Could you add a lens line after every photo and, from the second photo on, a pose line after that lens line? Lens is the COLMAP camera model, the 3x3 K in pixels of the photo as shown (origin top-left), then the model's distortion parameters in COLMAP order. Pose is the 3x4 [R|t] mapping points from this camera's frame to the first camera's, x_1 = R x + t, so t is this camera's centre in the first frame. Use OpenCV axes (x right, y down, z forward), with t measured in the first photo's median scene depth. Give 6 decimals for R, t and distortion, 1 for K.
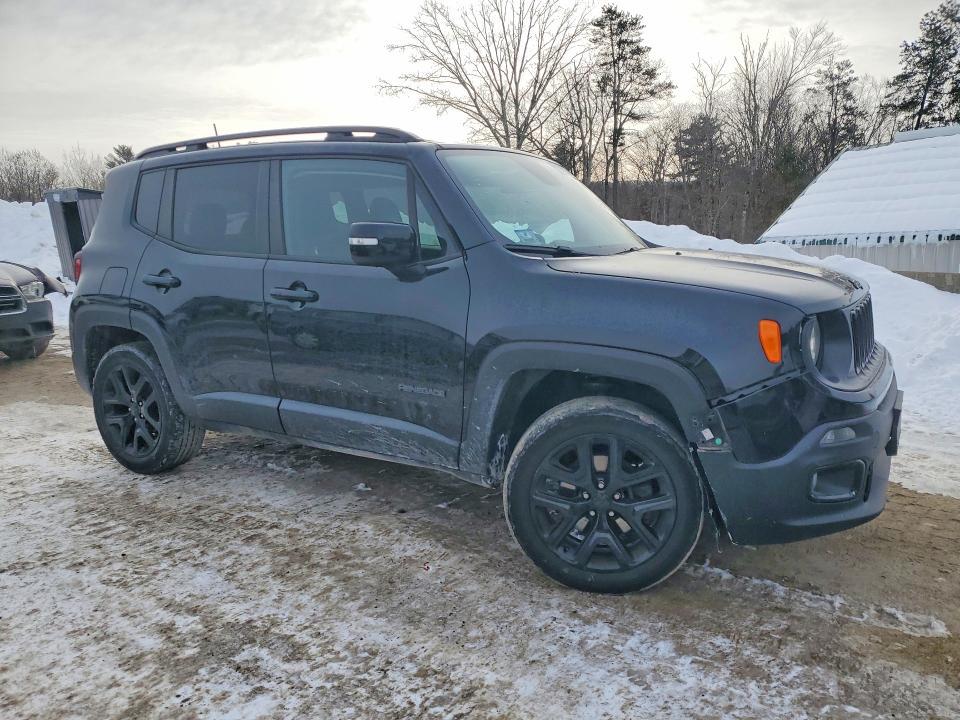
lens RADIAL K [[747.9, 0, 489.9], [0, 747.9, 357.6], [0, 0, 1]] dist [0.010112, 0.014205]
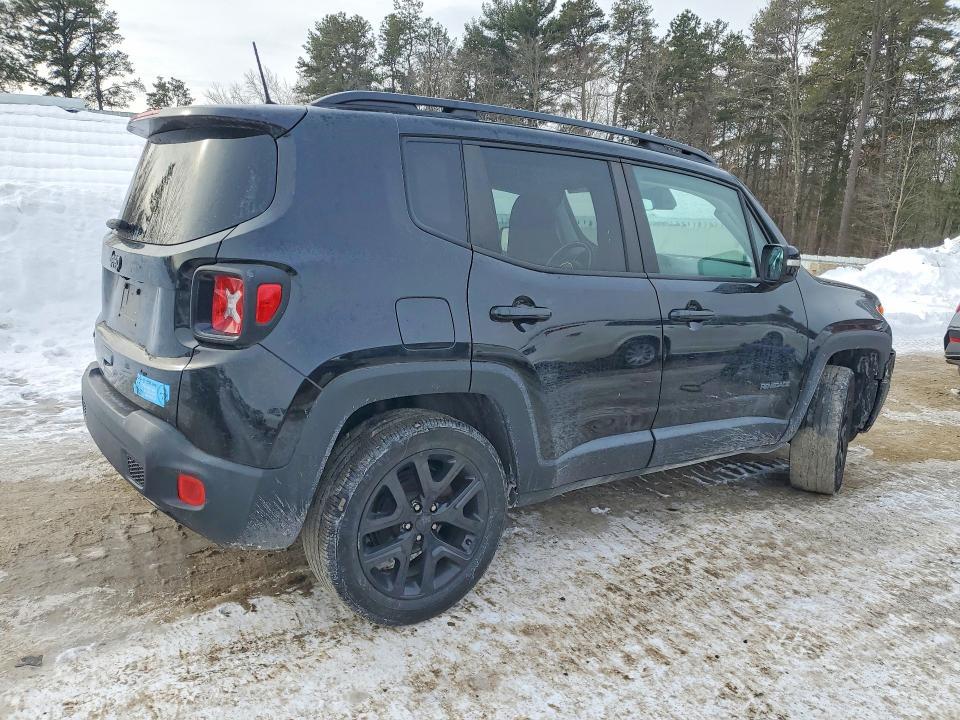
lens RADIAL K [[747.9, 0, 485.7], [0, 747.9, 361.6], [0, 0, 1]] dist [0.010112, 0.014205]
pose [[0.378313, -0.141903, 0.914737, -1.369488], [0.100659, 0.988627, 0.111735, -0.174852], [-0.920189, 0.049806, 0.388294, 0.961921]]
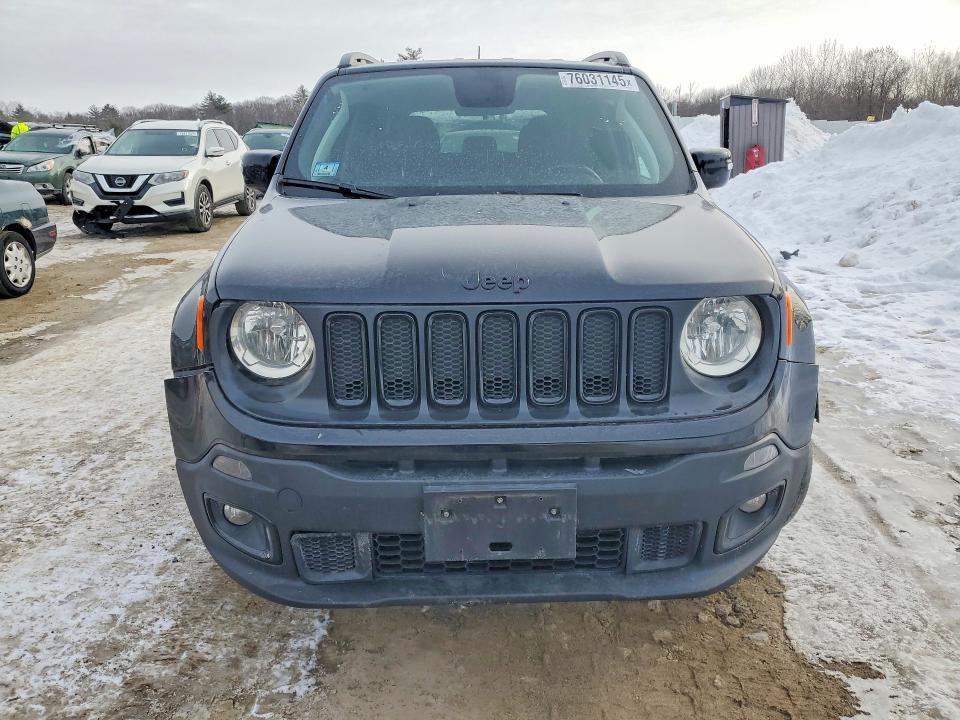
lens RADIAL K [[747.9, 0, 478.7], [0, 747.9, 361.2], [0, 0, 1]] dist [0.010112, 0.014205]
pose [[0.525730, 0.253684, -0.811943, 0.974182], [-0.144805, 0.967254, 0.208449, -0.159085], [0.838236, 0.007985, 0.545250, 0.663006]]
